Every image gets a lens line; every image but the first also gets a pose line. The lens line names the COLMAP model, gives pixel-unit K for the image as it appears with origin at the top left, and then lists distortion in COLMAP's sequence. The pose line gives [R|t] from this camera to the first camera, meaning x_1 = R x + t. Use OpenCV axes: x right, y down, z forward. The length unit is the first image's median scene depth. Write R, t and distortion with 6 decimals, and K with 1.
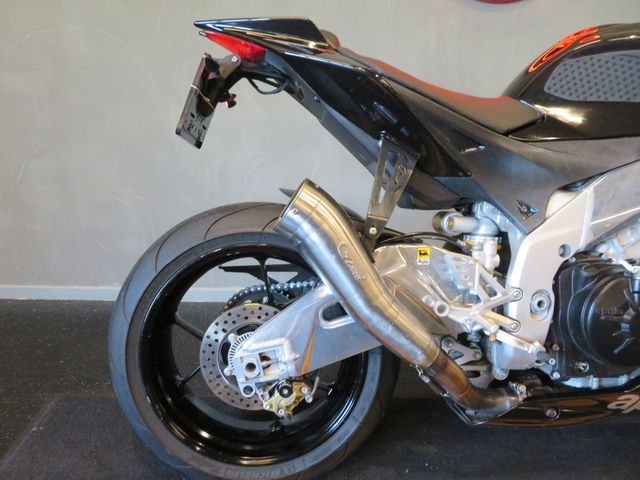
lens RADIAL K [[455.7, 0, 320.7], [0, 455.7, 241.1], [0, 0, 1]] dist [-0.008454, 0.003509]
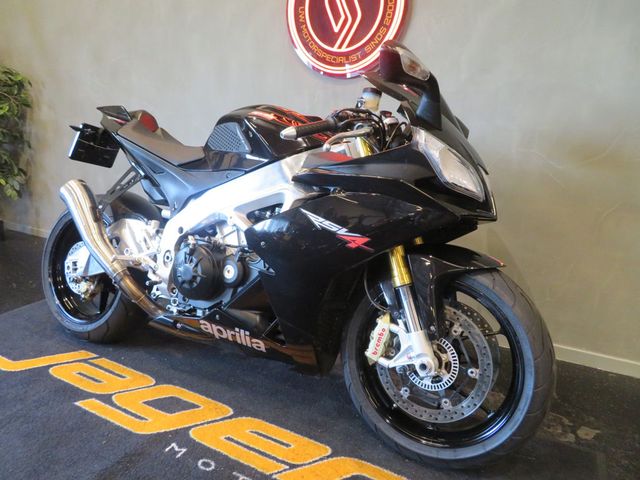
lens RADIAL K [[455.7, 0, 322.8], [0, 455.7, 242.5], [0, 0, 1]] dist [-0.008454, 0.003509]
pose [[0.866095, 0.131230, -0.482346, 1.813753], [-0.166187, 0.985630, -0.030248, 0.027723], [0.471446, 0.106357, 0.875458, -0.300453]]
